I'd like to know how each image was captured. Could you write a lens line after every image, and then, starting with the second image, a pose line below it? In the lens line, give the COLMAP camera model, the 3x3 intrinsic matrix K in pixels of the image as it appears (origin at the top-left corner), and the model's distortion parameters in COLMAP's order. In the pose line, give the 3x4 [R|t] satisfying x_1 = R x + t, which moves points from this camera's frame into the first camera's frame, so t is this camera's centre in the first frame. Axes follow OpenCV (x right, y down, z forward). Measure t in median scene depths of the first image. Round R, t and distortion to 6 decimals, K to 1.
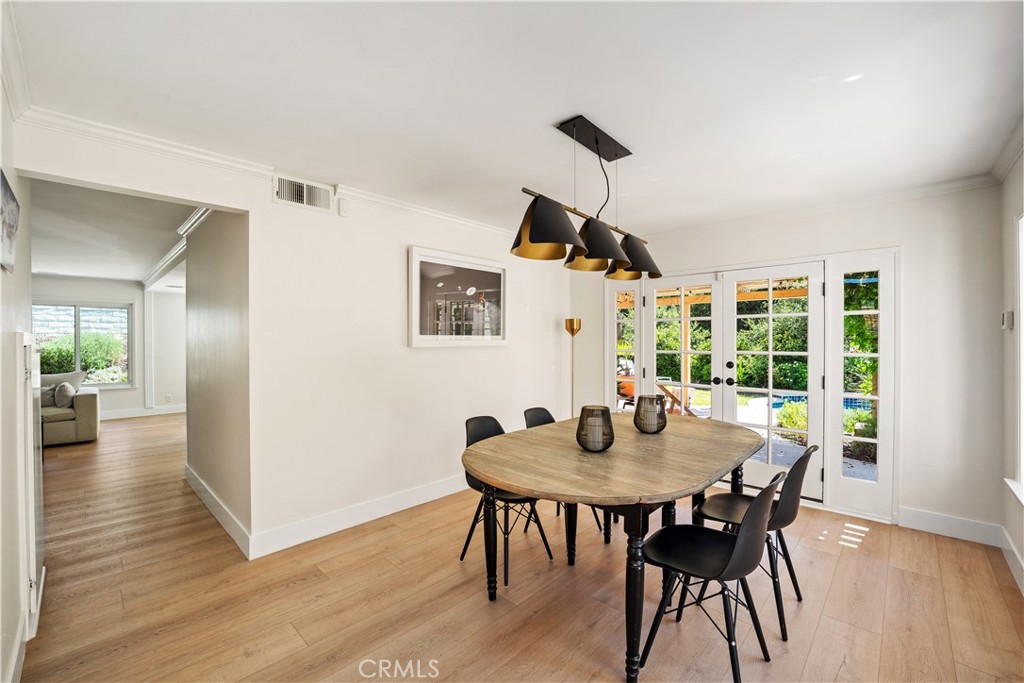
lens RADIAL K [[417.2, 0, 514.9], [0, 417.2, 344.4], [0, 0, 1]] dist [-0.022425, 0.000018]
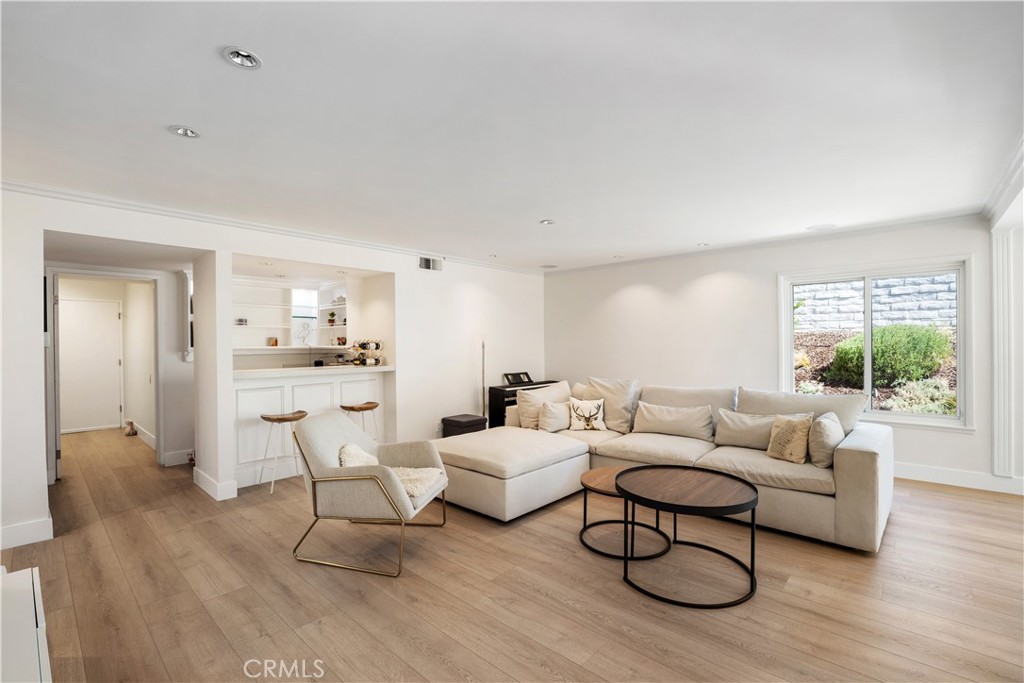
lens RADIAL K [[448.7, 0, 515.6], [0, 448.7, 342.5], [0, 0, 1]] dist [-0.004205, -0.000522]
pose [[0.021222, 0.005560, -0.999759, -0.337369], [-0.000203, 0.999985, 0.005557, -0.003734], [0.999775, 0.000085, 0.021223, 0.370004]]
